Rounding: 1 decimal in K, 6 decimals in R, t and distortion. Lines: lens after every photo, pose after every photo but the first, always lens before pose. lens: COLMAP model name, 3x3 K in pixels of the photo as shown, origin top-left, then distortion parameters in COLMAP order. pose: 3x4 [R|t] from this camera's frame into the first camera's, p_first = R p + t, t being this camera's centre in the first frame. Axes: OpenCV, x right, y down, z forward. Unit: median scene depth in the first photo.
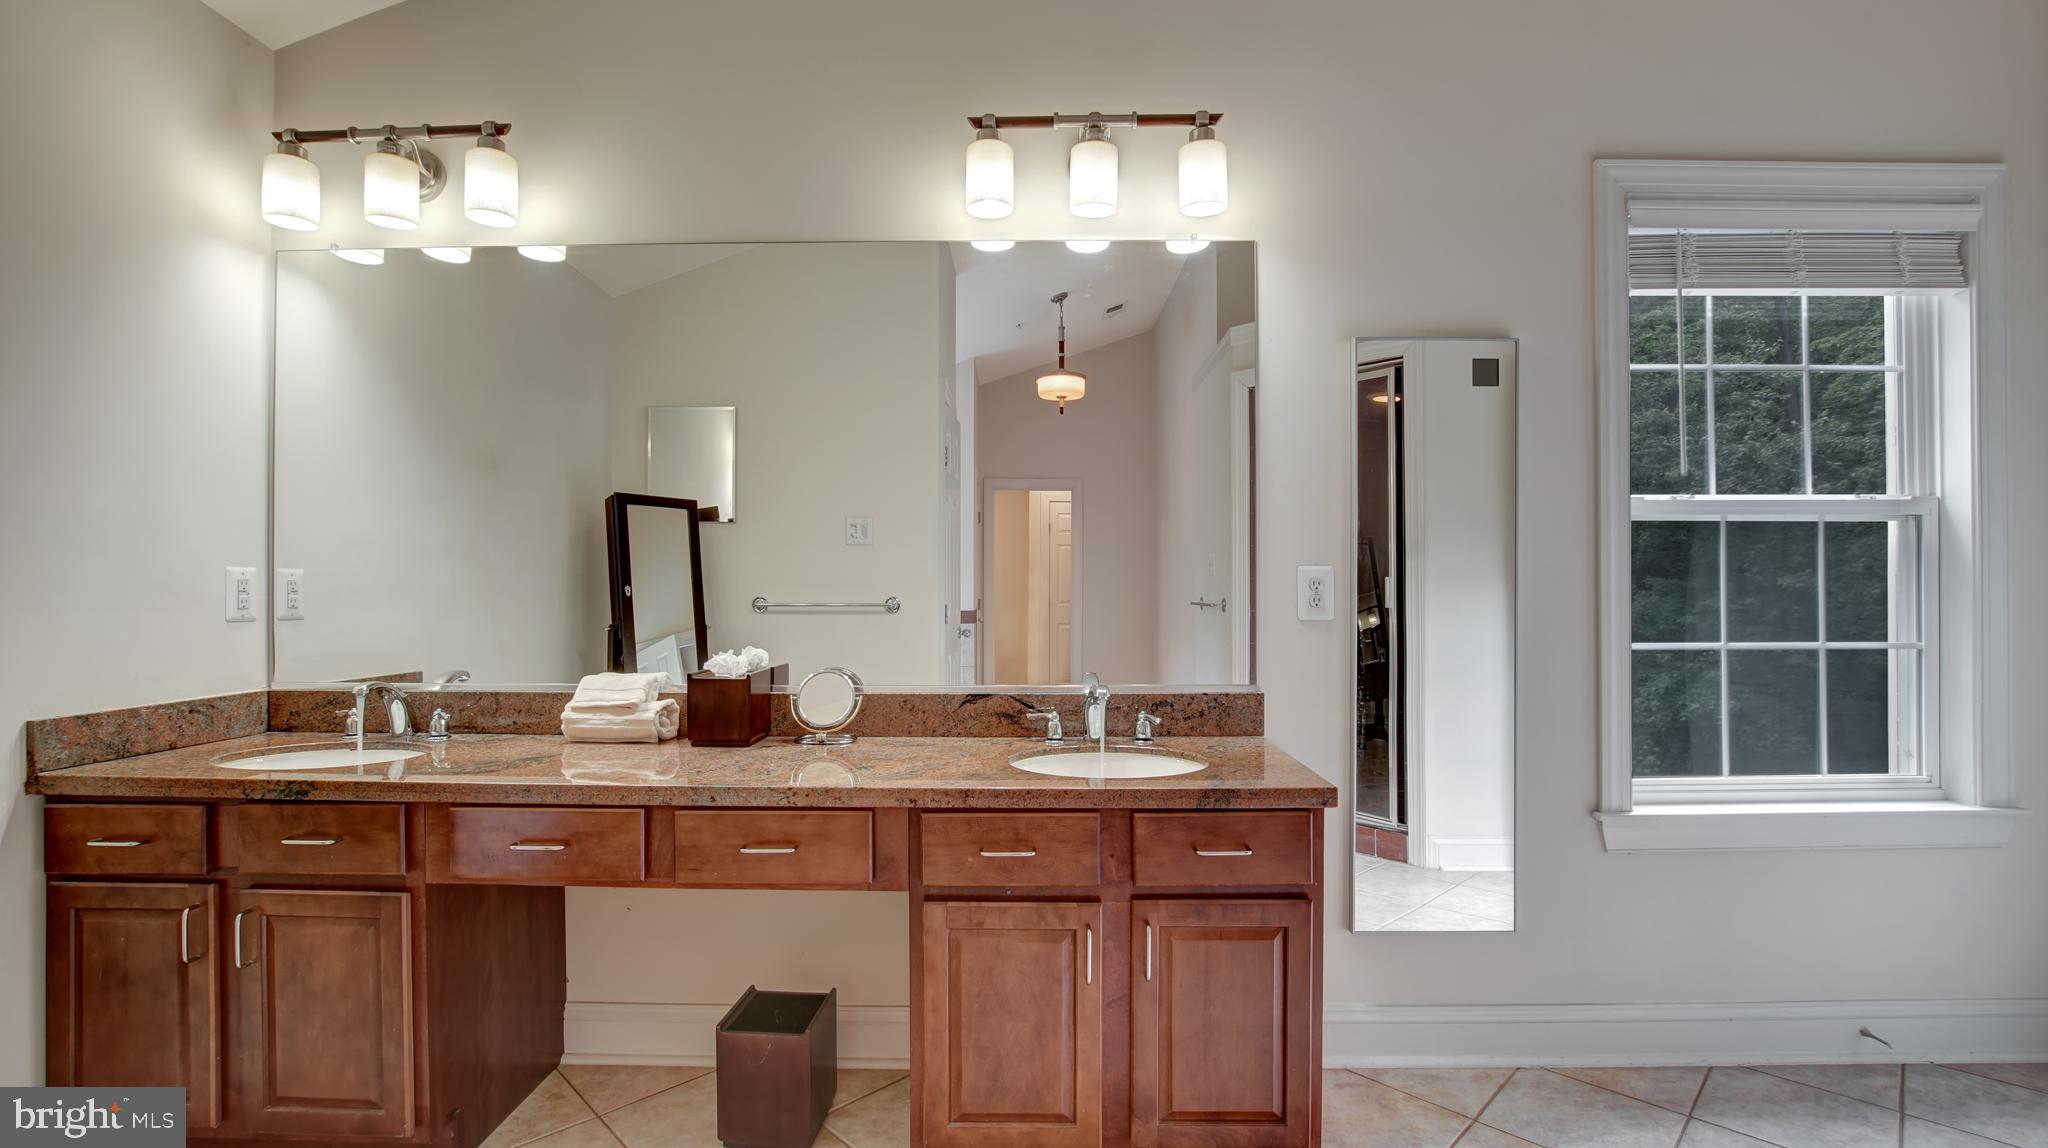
lens RADIAL K [[909.1, 0, 1023.5], [0, 909.1, 597.1], [0, 0, 1]] dist [-0.028434, 0.000281]
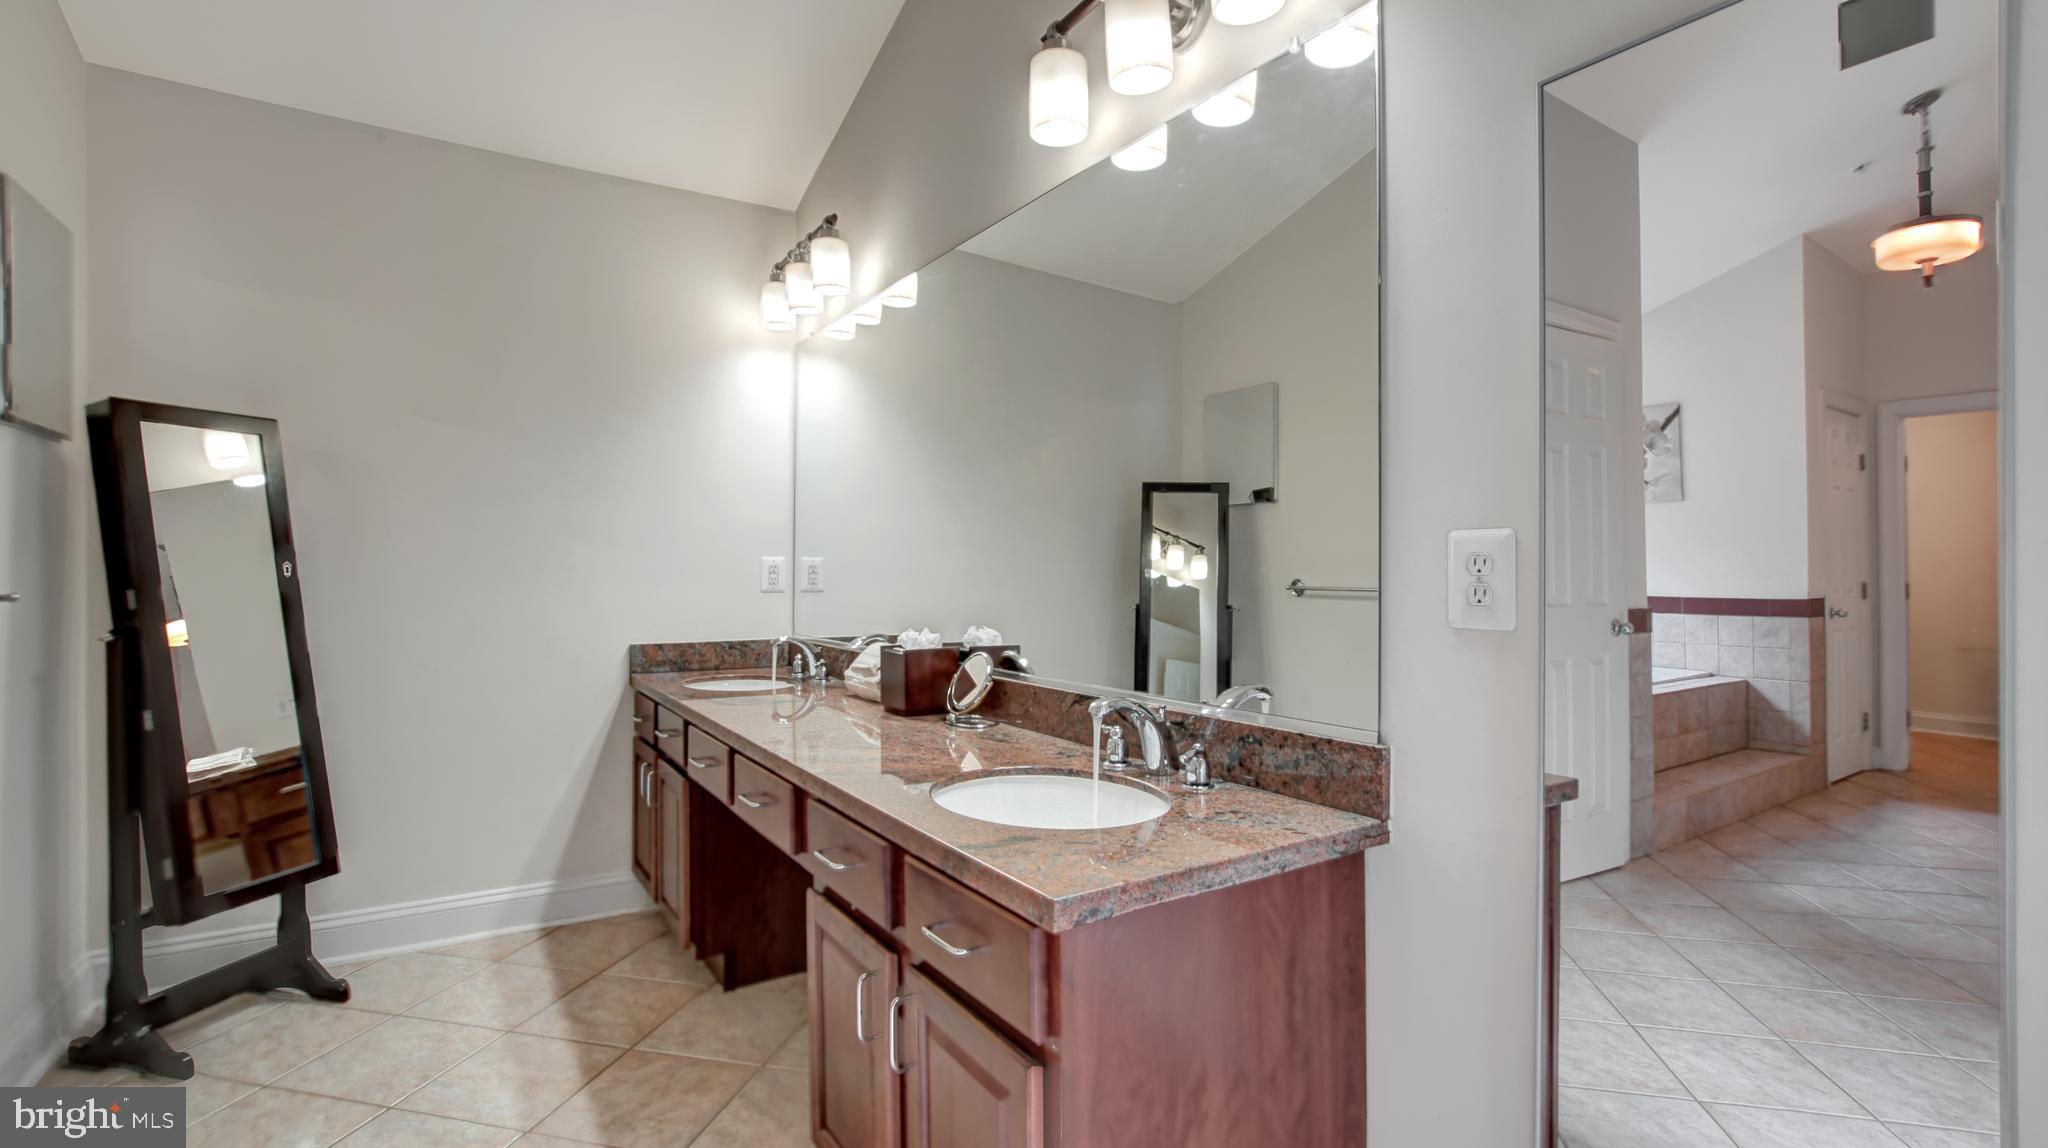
lens RADIAL K [[909.1, 0, 1023.5], [0, 909.1, 597.1], [0, 0, 1]] dist [-0.028434, 0.000281]
pose [[0.554021, 0.024096, -0.832154, 0.630812], [-0.007633, 0.999686, 0.023866, -0.004709], [0.832468, -0.006871, 0.554031, 0.477327]]
